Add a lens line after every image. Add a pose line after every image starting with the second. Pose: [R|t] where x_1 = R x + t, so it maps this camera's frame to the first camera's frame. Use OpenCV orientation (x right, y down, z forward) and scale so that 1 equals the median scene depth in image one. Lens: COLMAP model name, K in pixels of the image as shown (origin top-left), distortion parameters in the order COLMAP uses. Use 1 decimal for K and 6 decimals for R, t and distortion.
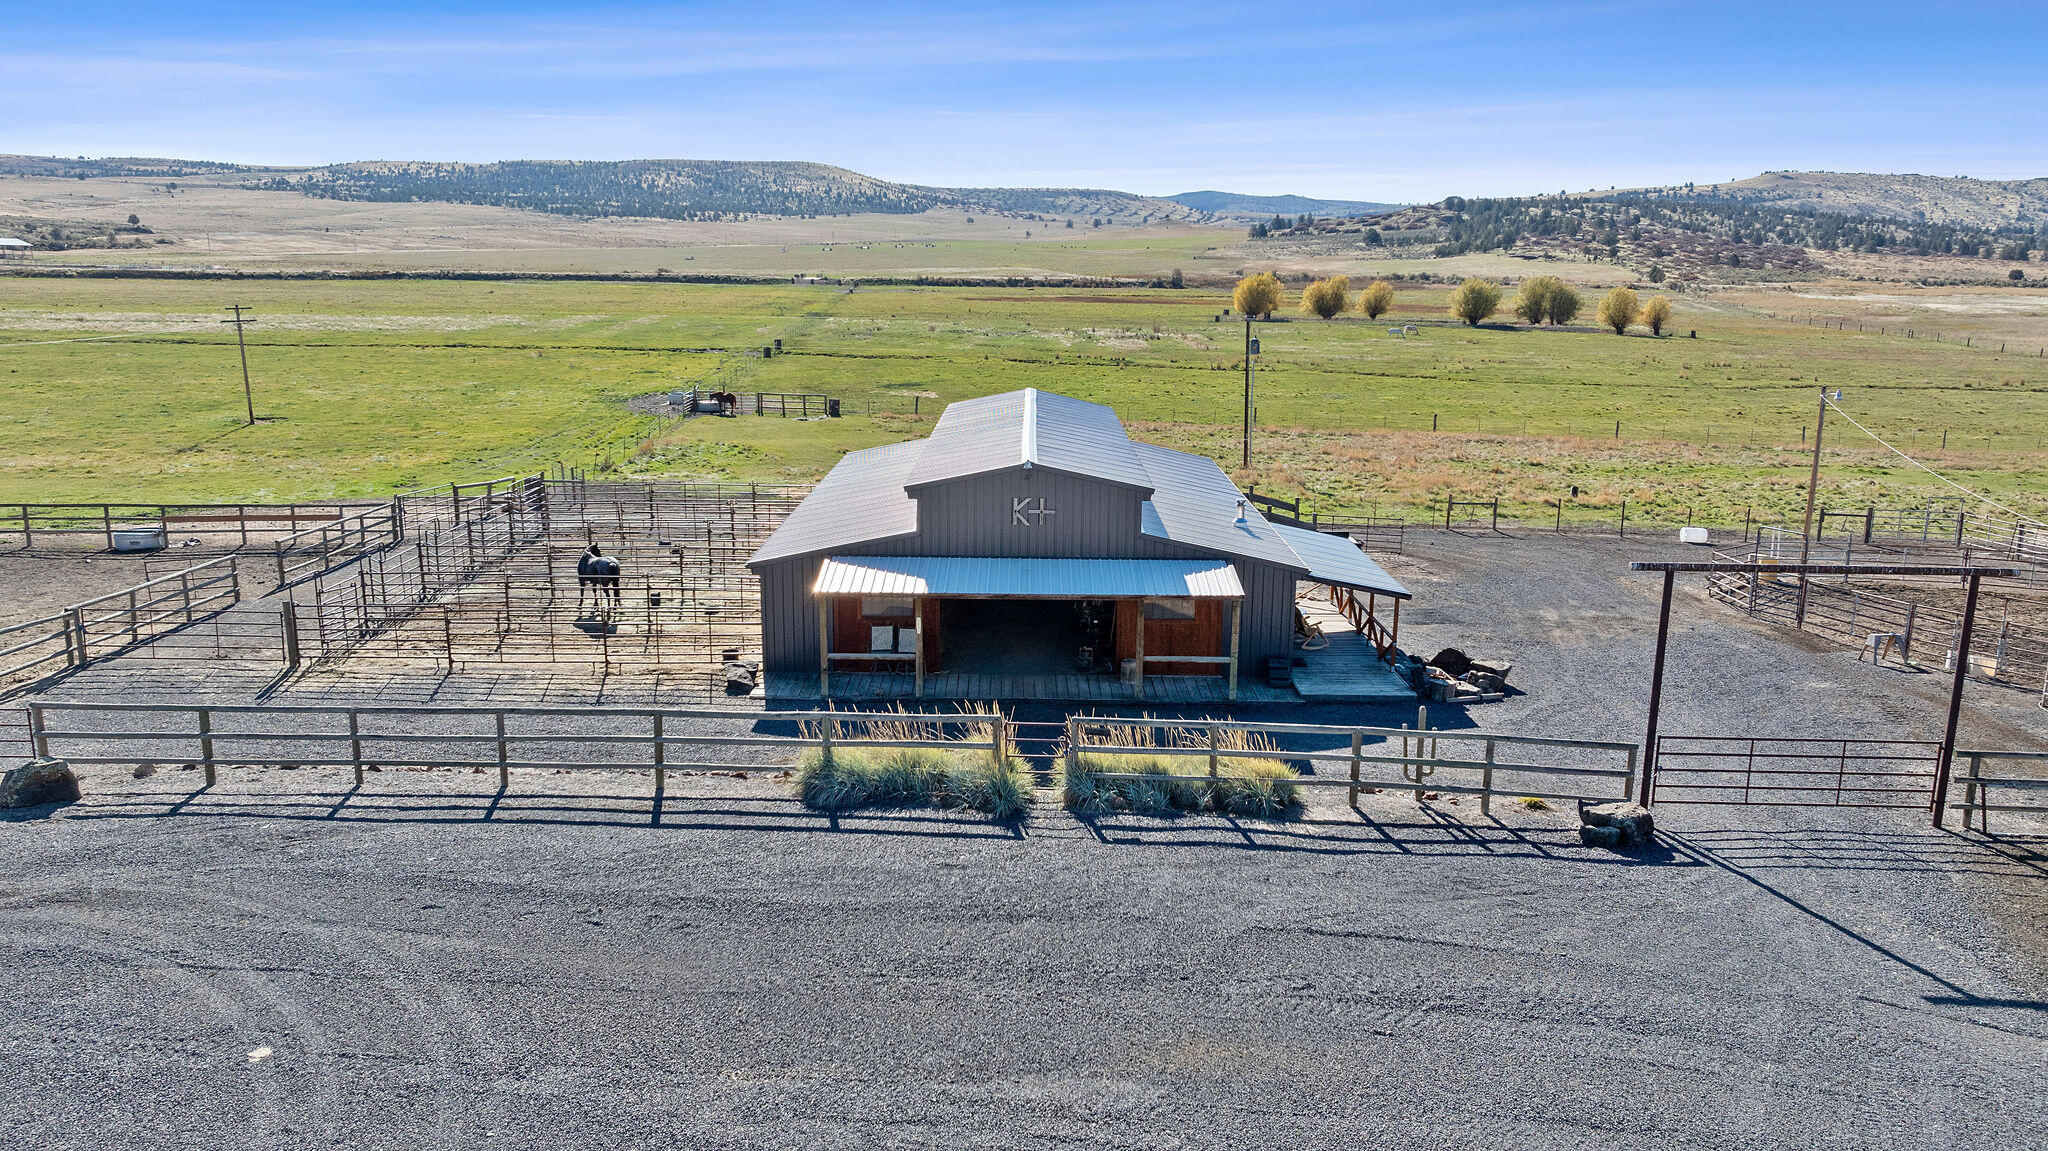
lens RADIAL K [[1432.4, 0, 1036.8], [0, 1432.4, 577.3], [0, 0, 1]] dist [-0.027090, 0.024228]
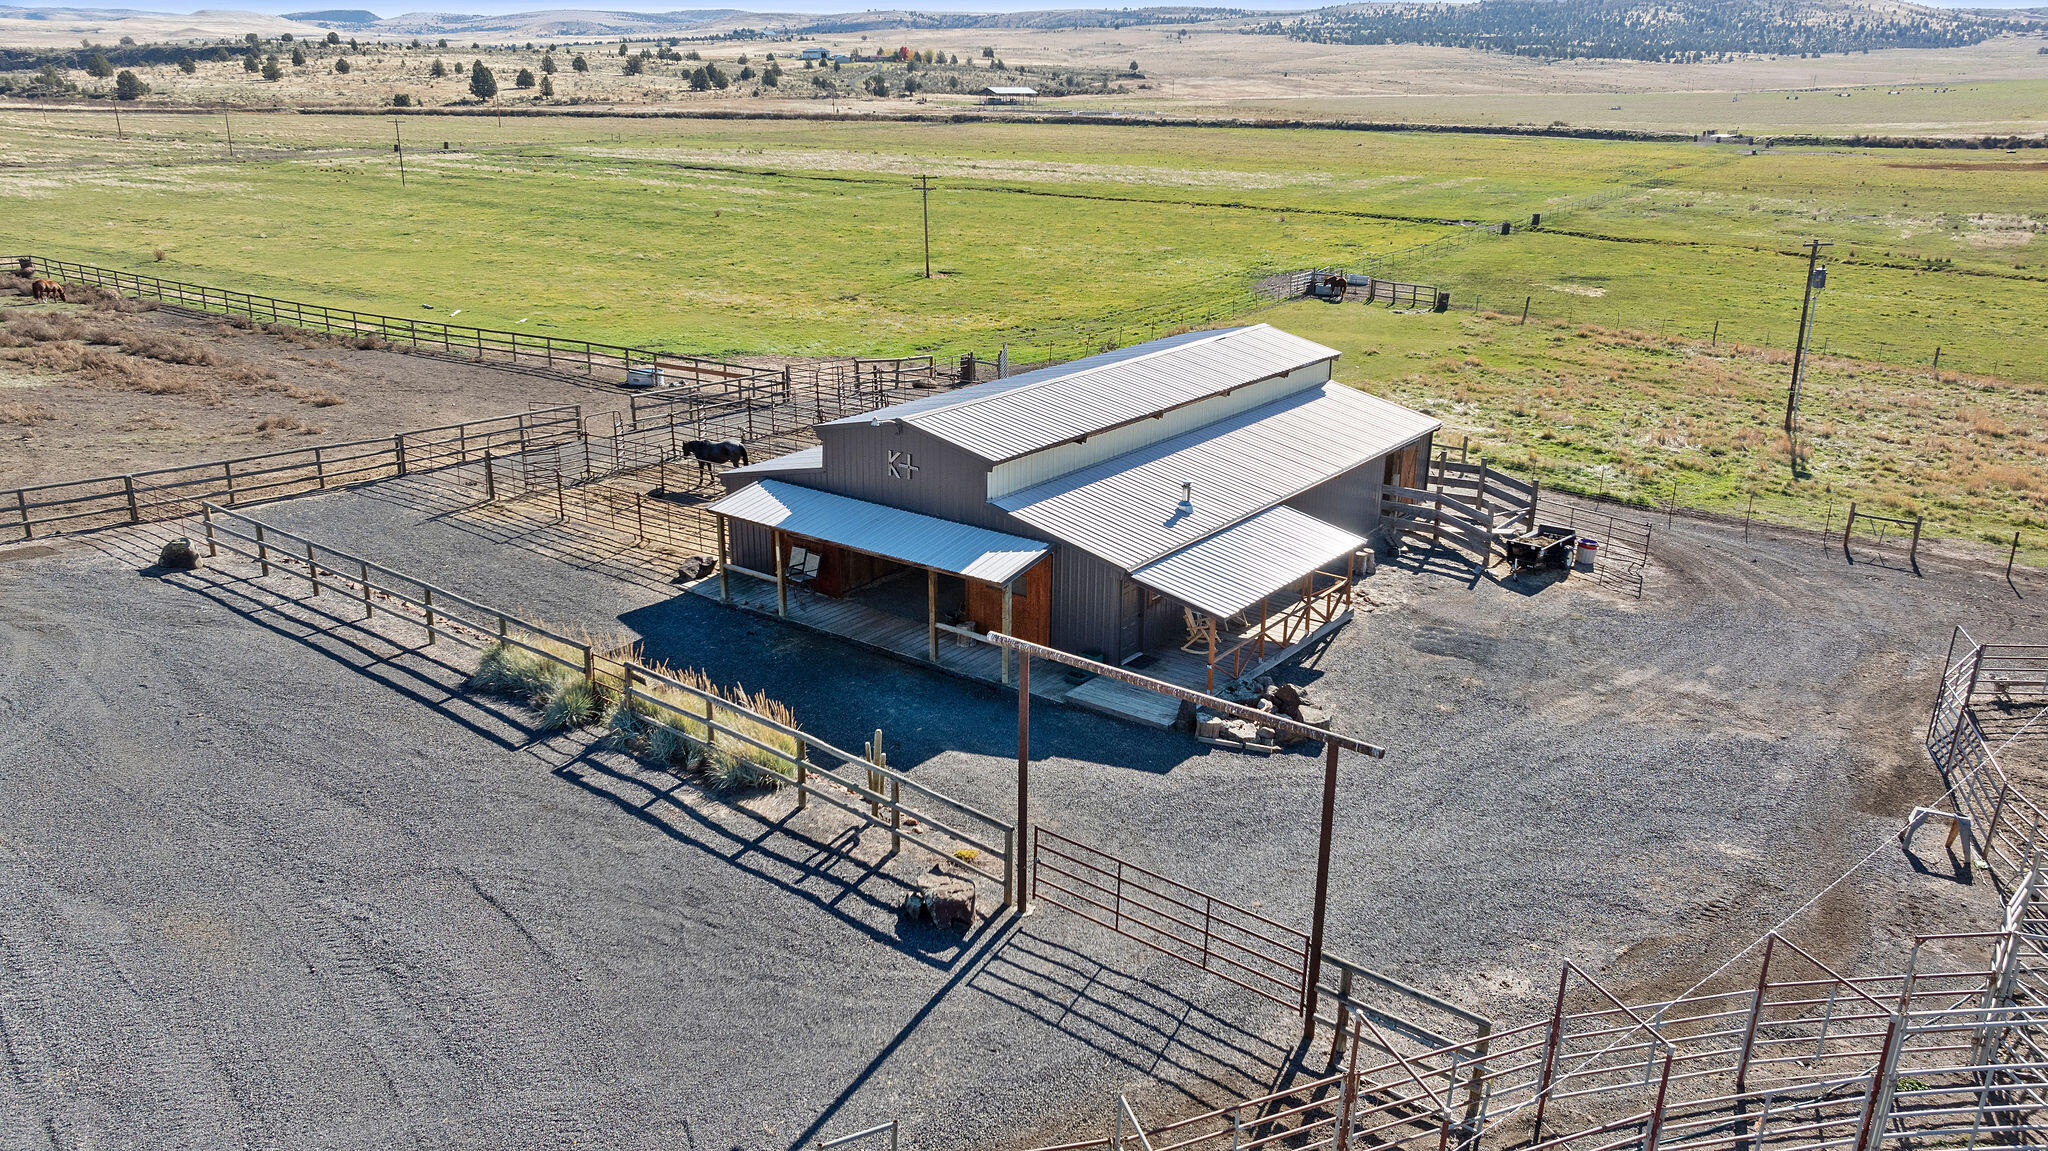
lens RADIAL K [[1432.4, 0, 1029.5], [0, 1432.4, 582.2], [0, 0, 1]] dist [-0.027090, 0.024228]
pose [[0.805743, 0.191242, -0.560540, 0.075796], [-0.131153, 0.980550, 0.146014, -0.014258], [0.577561, -0.044133, 0.815153, 0.022455]]
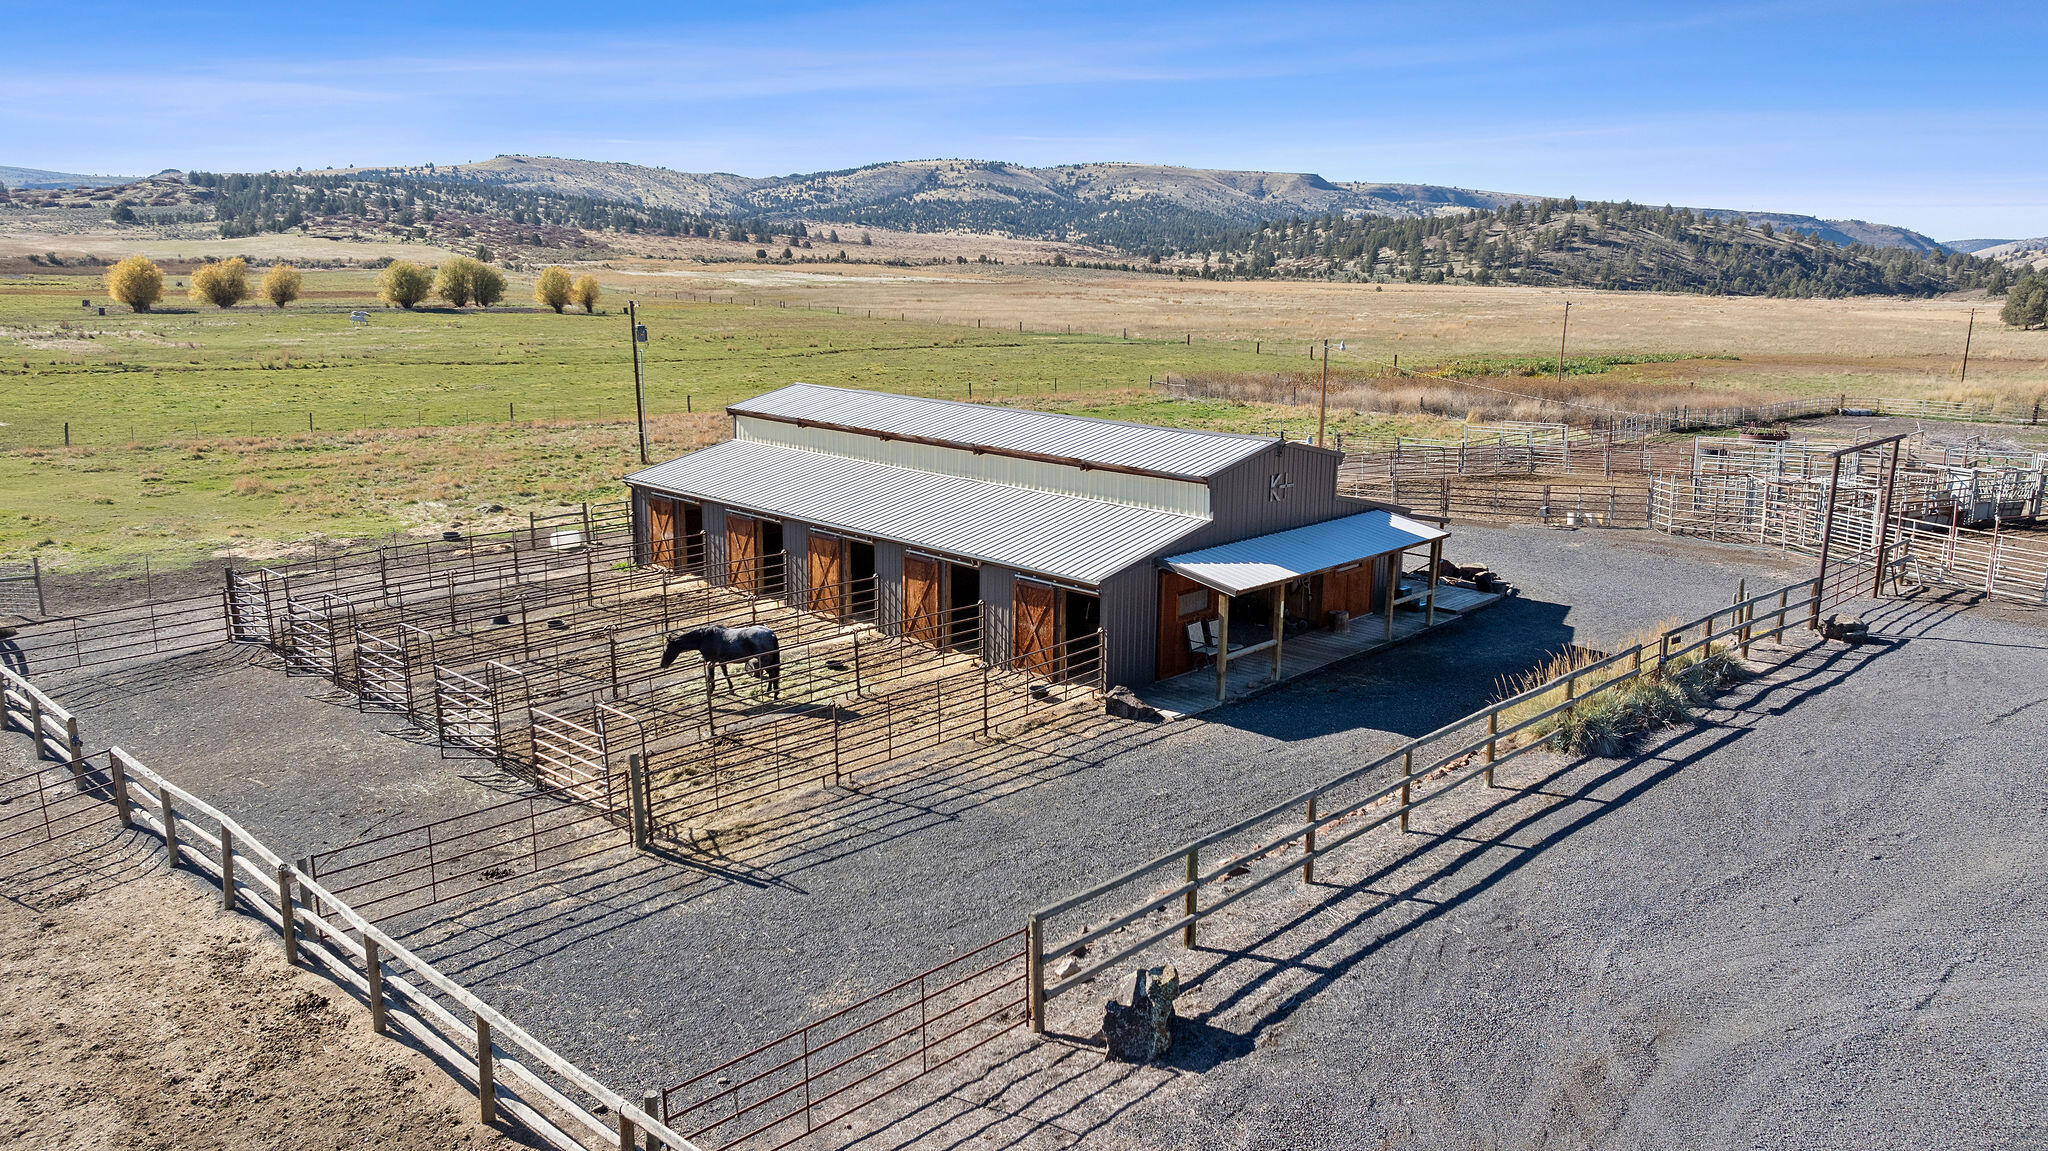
lens RADIAL K [[1432.4, 0, 1028.1], [0, 1432.4, 571.3], [0, 0, 1]] dist [-0.027090, 0.024228]
pose [[0.689678, -0.158421, 0.706574, -0.098781], [0.151785, 0.985725, 0.072854, -0.010113], [-0.708029, 0.057001, 0.703879, 0.045027]]
